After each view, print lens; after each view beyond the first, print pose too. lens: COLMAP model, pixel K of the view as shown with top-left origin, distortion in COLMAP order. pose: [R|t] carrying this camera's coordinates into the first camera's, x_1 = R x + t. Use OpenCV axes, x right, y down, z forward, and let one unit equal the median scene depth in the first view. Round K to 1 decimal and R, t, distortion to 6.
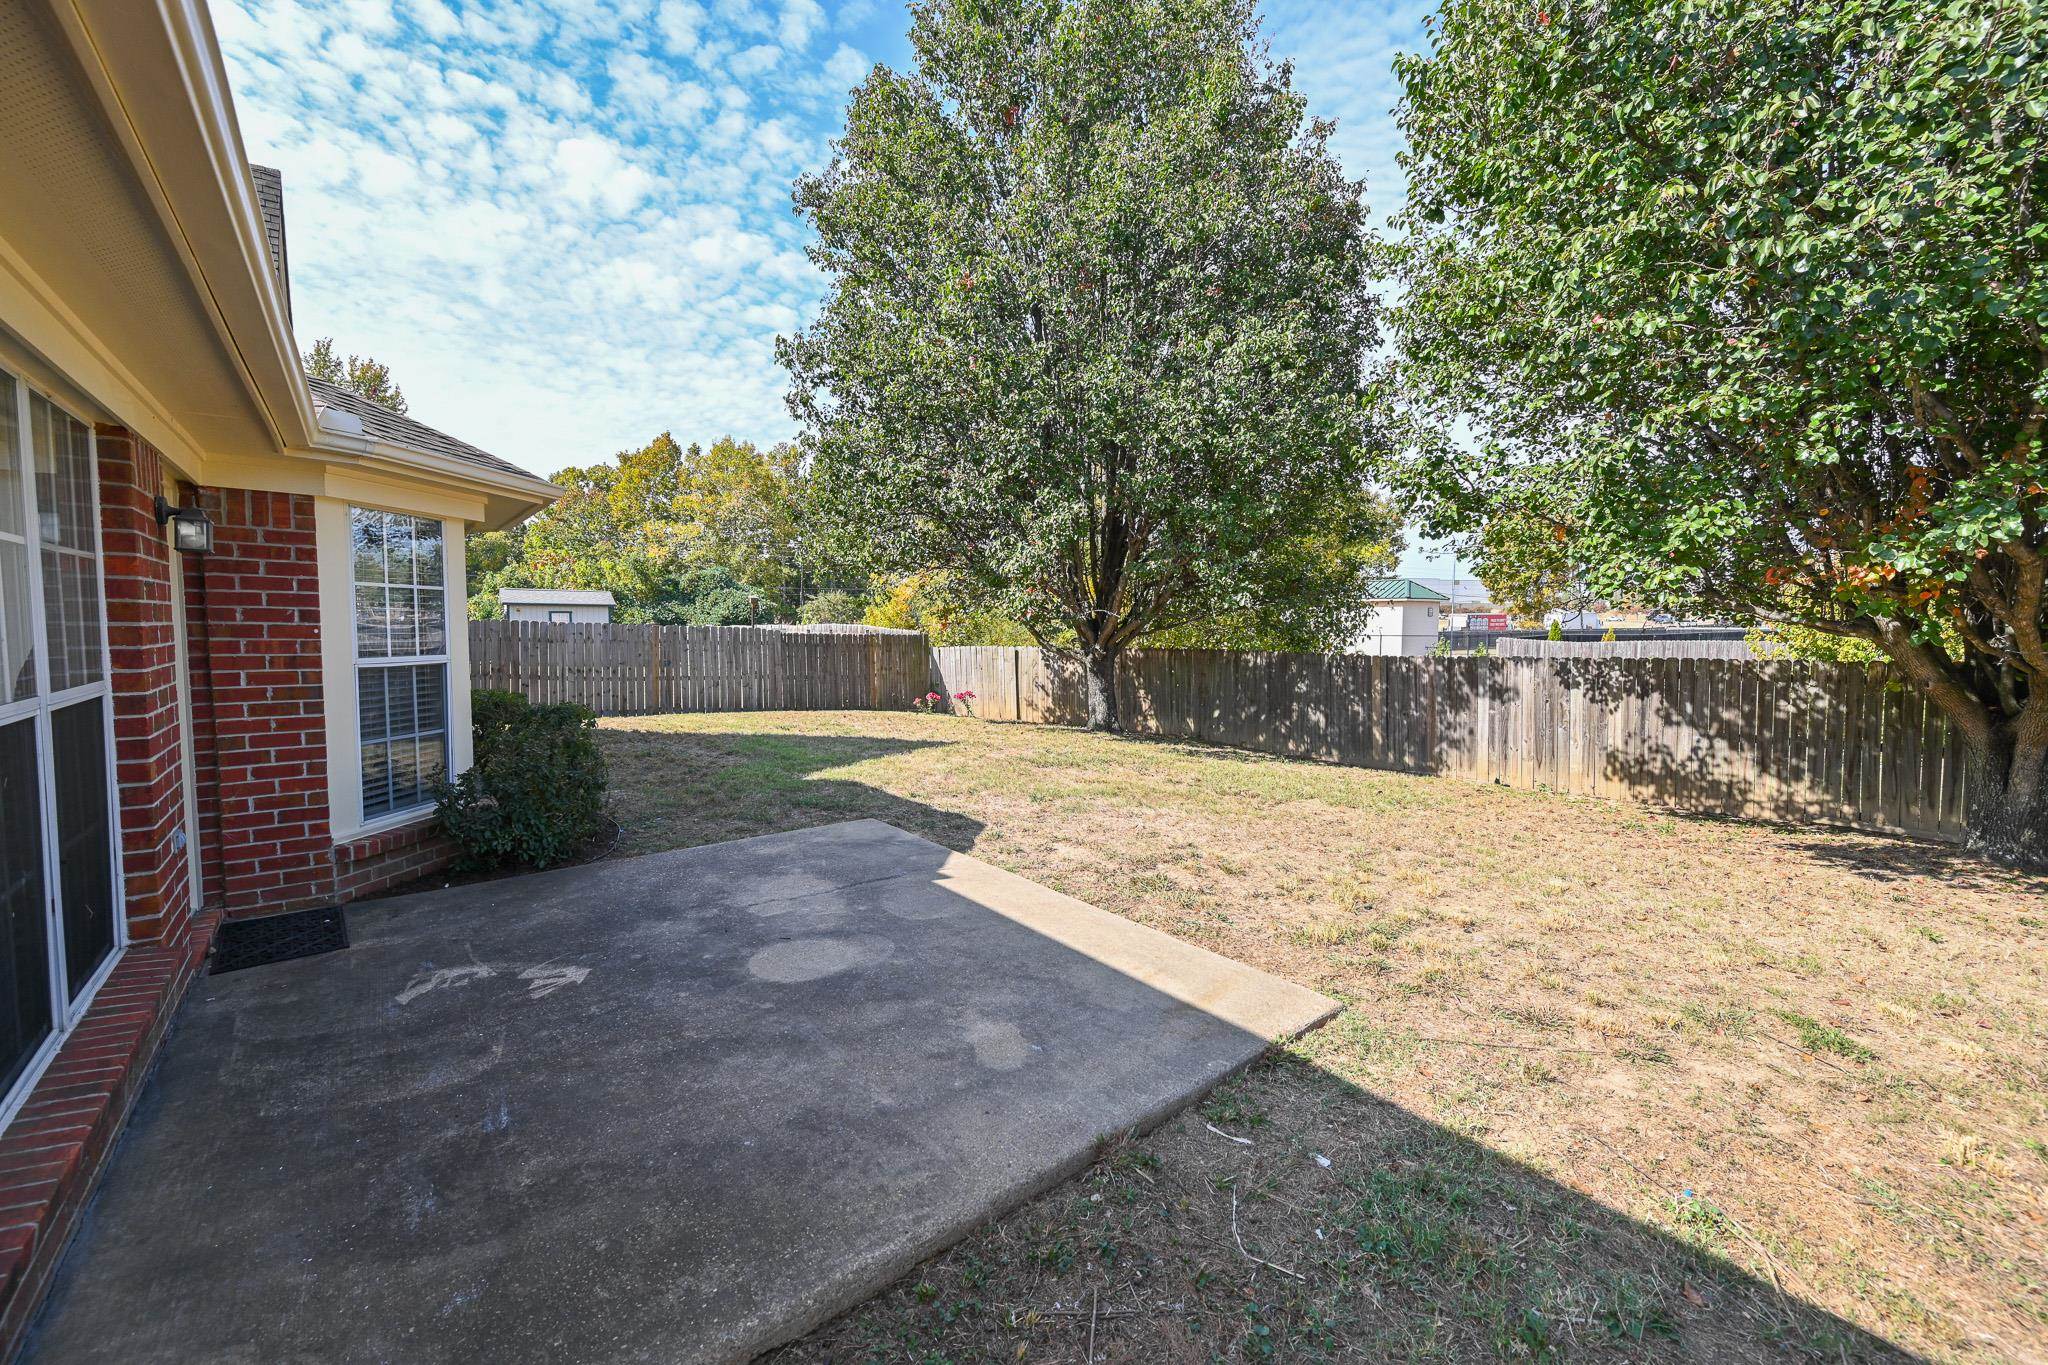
lens RADIAL K [[798.1, 0, 1025.5], [0, 798.1, 682.6], [0, 0, 1]] dist [-0.004615, 0.000272]
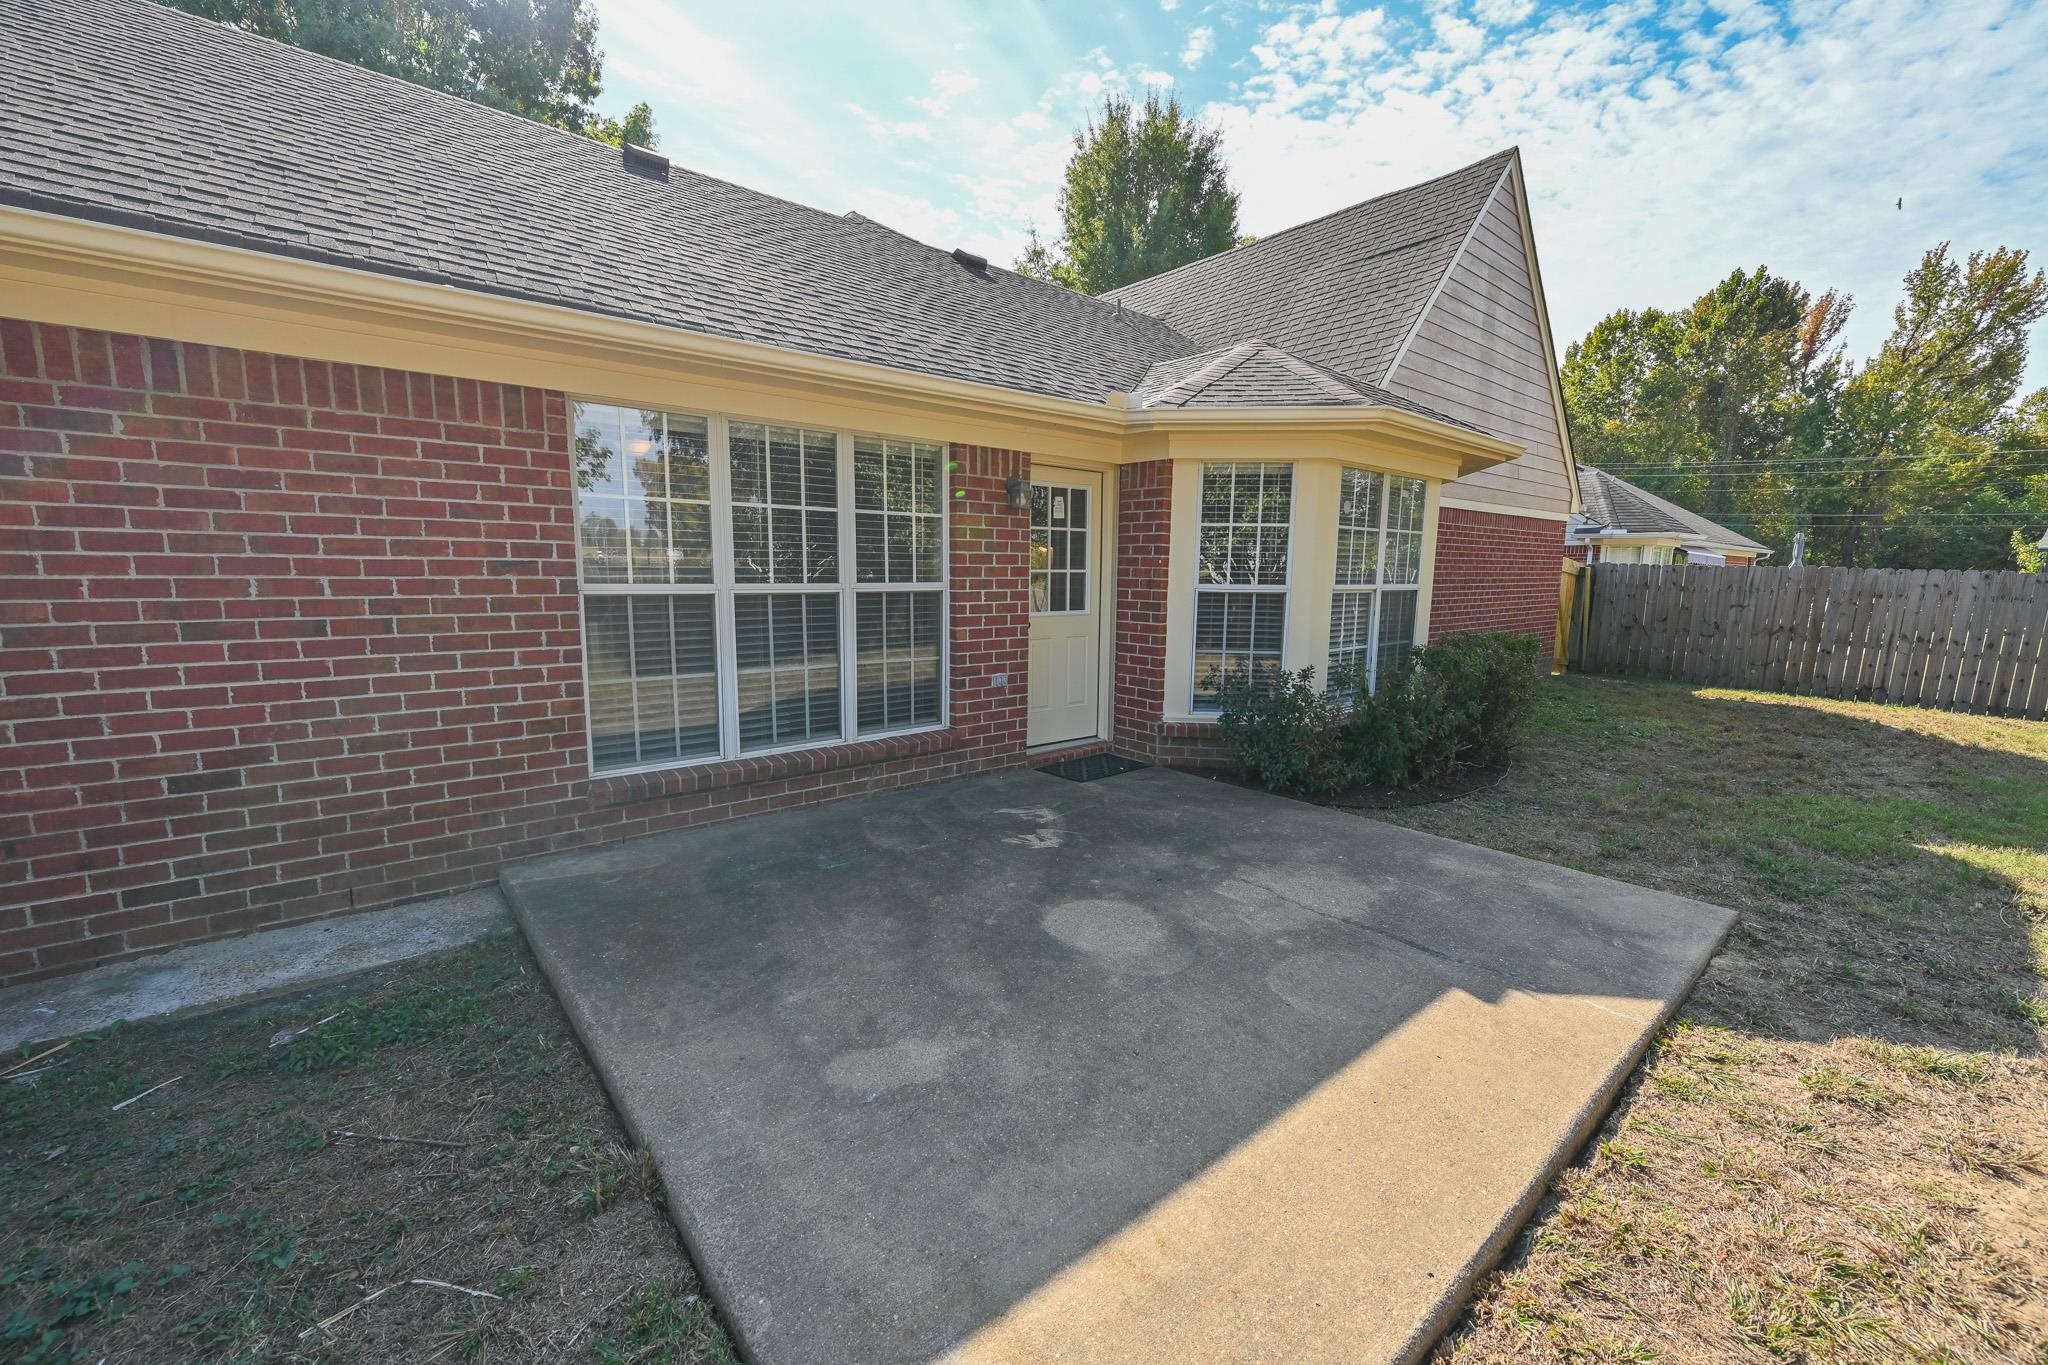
lens RADIAL K [[798.1, 0, 1026.7], [0, 798.1, 690.5], [0, 0, 1]] dist [-0.004615, 0.000272]
pose [[0.012876, 0.145463, -0.989280, 0.373633], [-0.081481, 0.986224, 0.143953, -0.019659], [0.996592, 0.078754, 0.024551, 0.587101]]
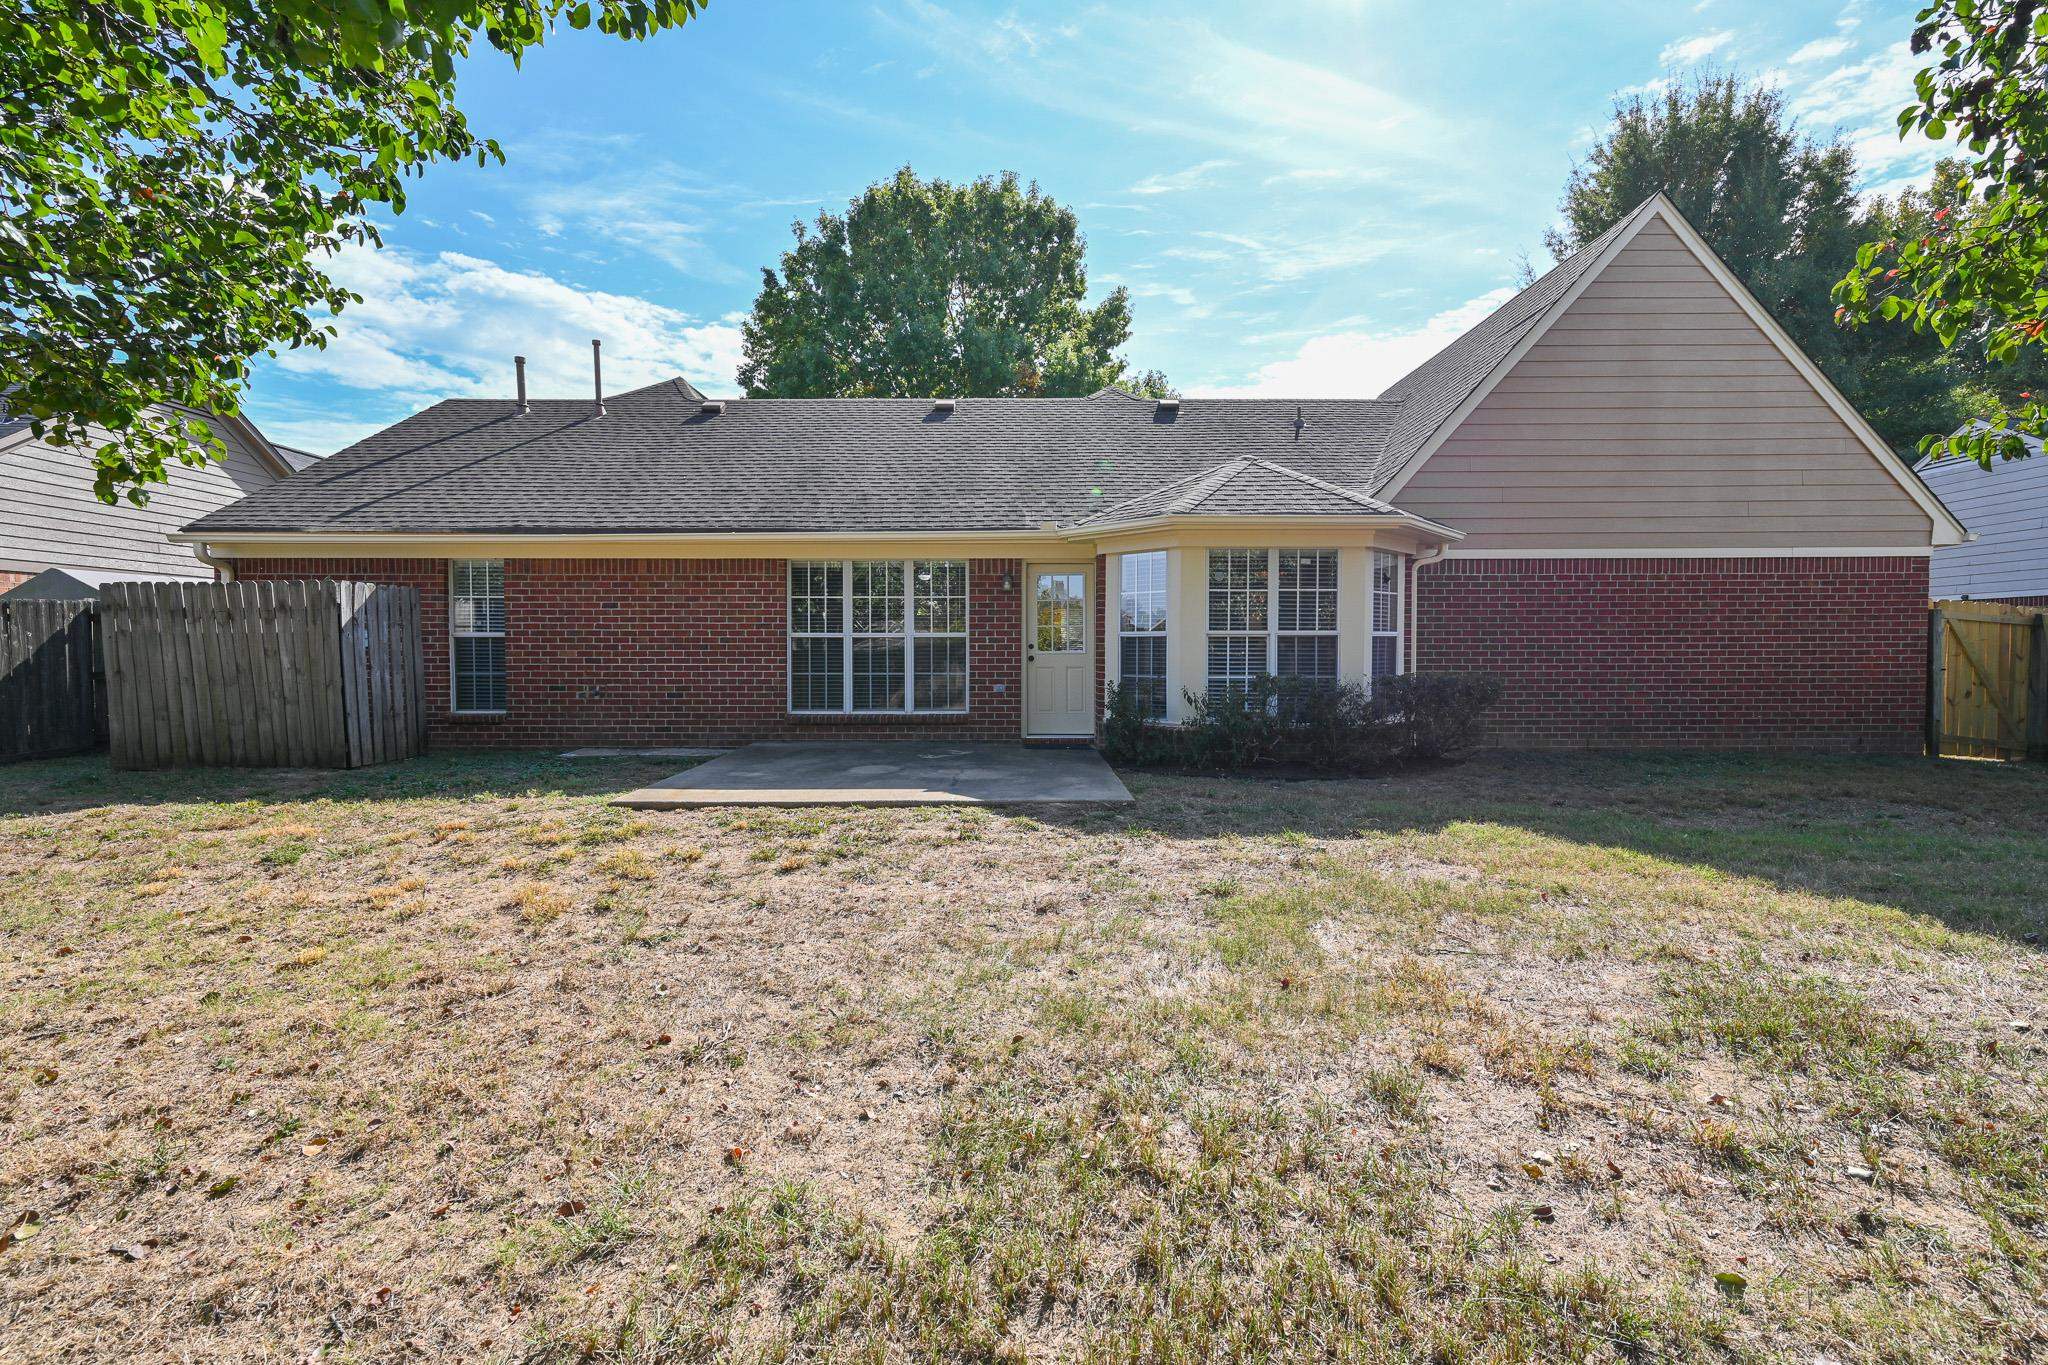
lens RADIAL K [[884.9, 0, 1031.8], [0, 884.9, 684.2], [0, 0, 1]] dist [-0.004354, 0.000230]
pose [[-0.621555, 0.023275, -0.783025, 0.837567], [-0.058695, 0.995365, 0.076179, -0.044955], [0.781168, 0.093309, -0.617308, 1.800246]]
